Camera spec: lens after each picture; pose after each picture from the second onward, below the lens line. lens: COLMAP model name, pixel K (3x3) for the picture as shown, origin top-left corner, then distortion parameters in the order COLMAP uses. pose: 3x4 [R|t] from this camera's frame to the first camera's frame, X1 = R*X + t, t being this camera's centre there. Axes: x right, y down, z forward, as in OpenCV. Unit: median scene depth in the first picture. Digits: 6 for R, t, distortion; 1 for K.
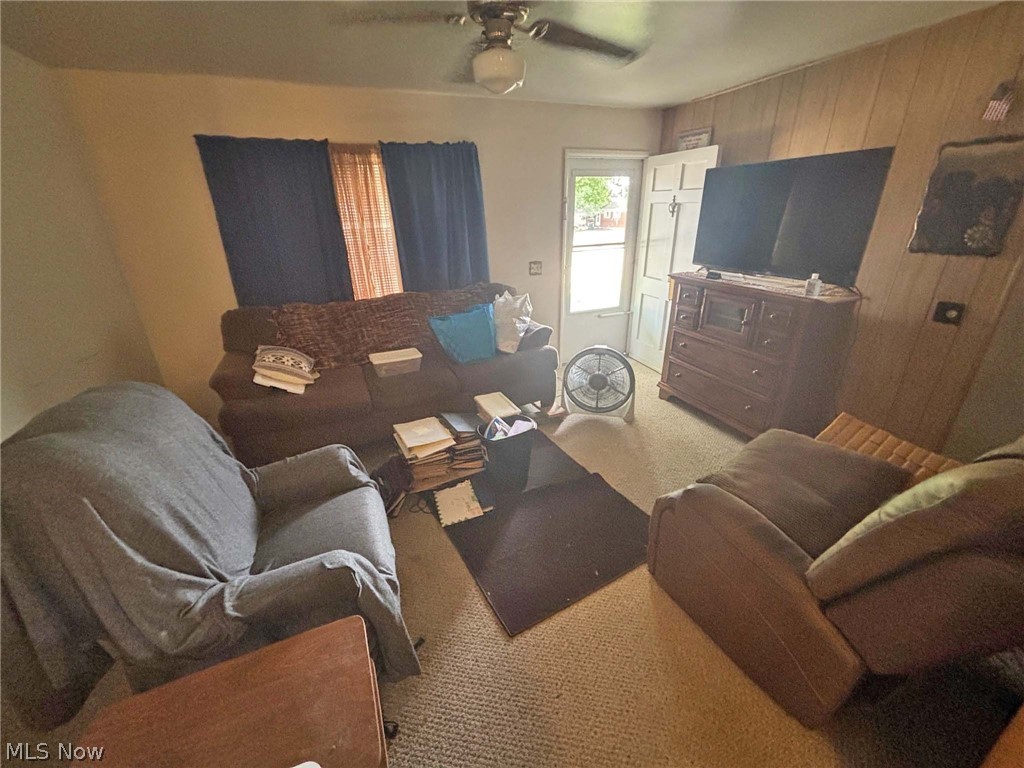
lens RADIAL K [[418.6, 0, 518.9], [0, 418.6, 385.3], [0, 0, 1]] dist [0.000050, -0.000109]
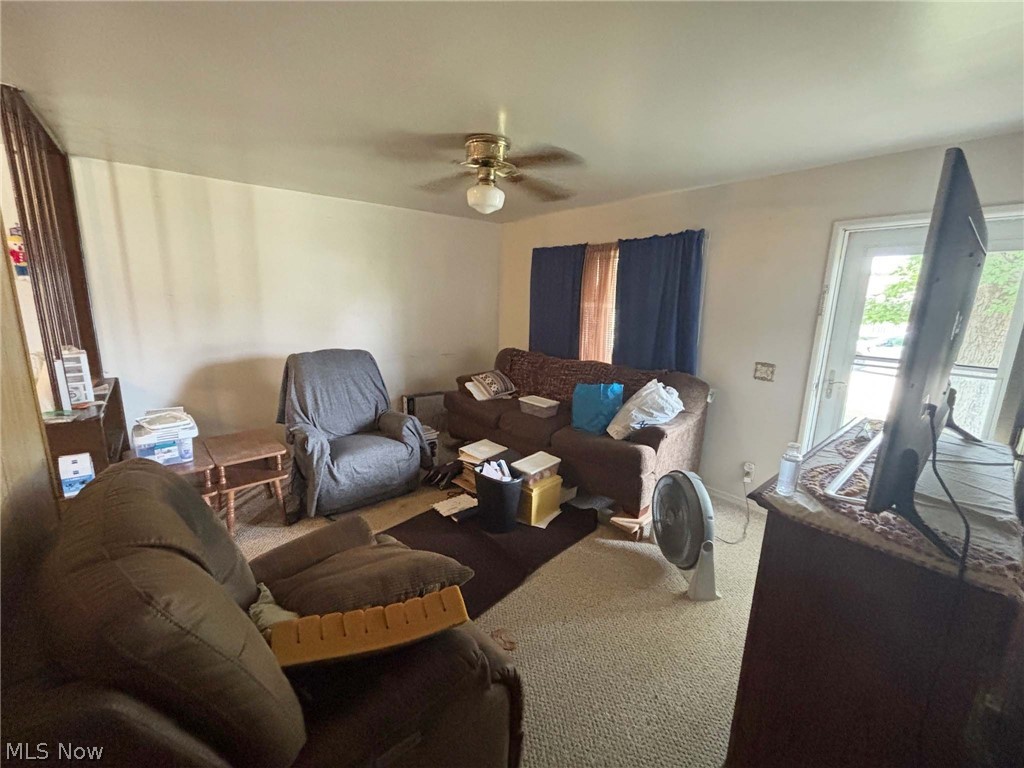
lens RADIAL K [[418.6, 0, 518.9], [0, 418.6, 385.3], [0, 0, 1]] dist [0.000050, -0.000109]
pose [[0.307401, 0.224779, -0.924651, 0.821723], [-0.401036, 0.911794, 0.088329, -0.196650], [0.862945, 0.343666, 0.370431, 0.462744]]
